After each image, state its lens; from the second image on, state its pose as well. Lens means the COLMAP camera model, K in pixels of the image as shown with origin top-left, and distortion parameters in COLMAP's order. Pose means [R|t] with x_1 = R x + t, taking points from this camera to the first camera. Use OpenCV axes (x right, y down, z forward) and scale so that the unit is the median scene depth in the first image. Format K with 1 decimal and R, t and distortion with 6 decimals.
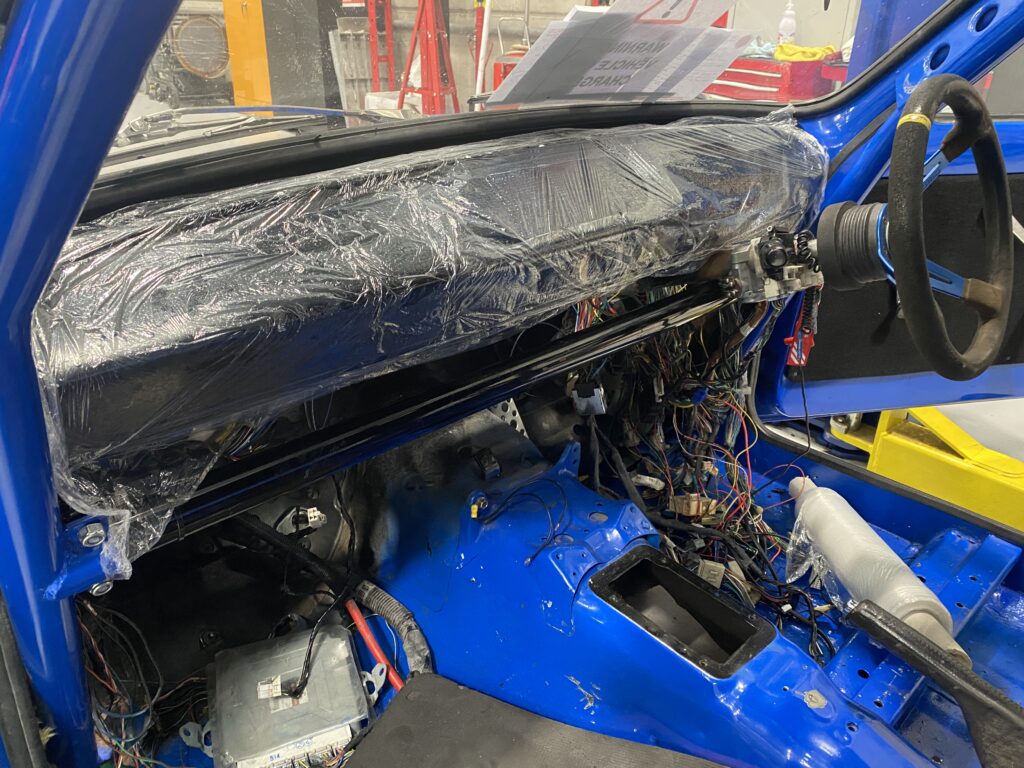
lens RADIAL K [[787.7, 0, 512.2], [0, 787.7, 382.5], [0, 0, 1]] dist [0.059190, -0.046499]
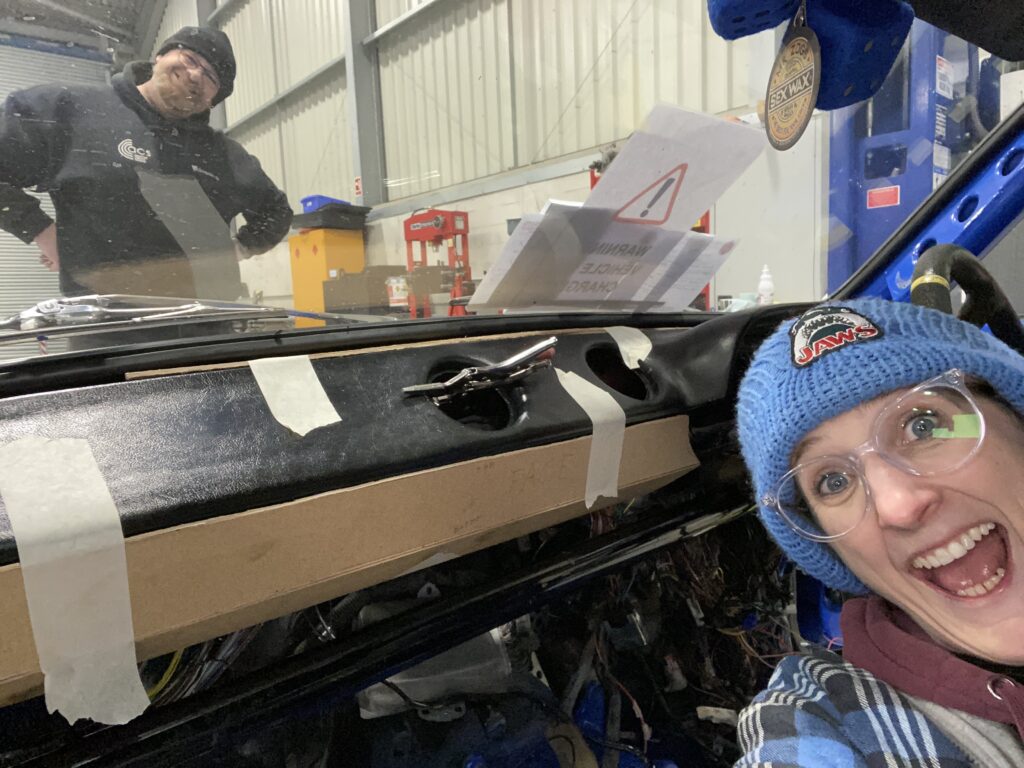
lens RADIAL K [[698.0, 0, 514.9], [0, 698.0, 384.8], [0, 0, 1]] dist [0.005503, -0.006052]
pose [[0.998065, -0.048414, -0.039028, 0.049803], [0.032102, 0.938634, -0.343417, 0.030926], [0.053259, 0.341499, 0.938372, 0.221072]]
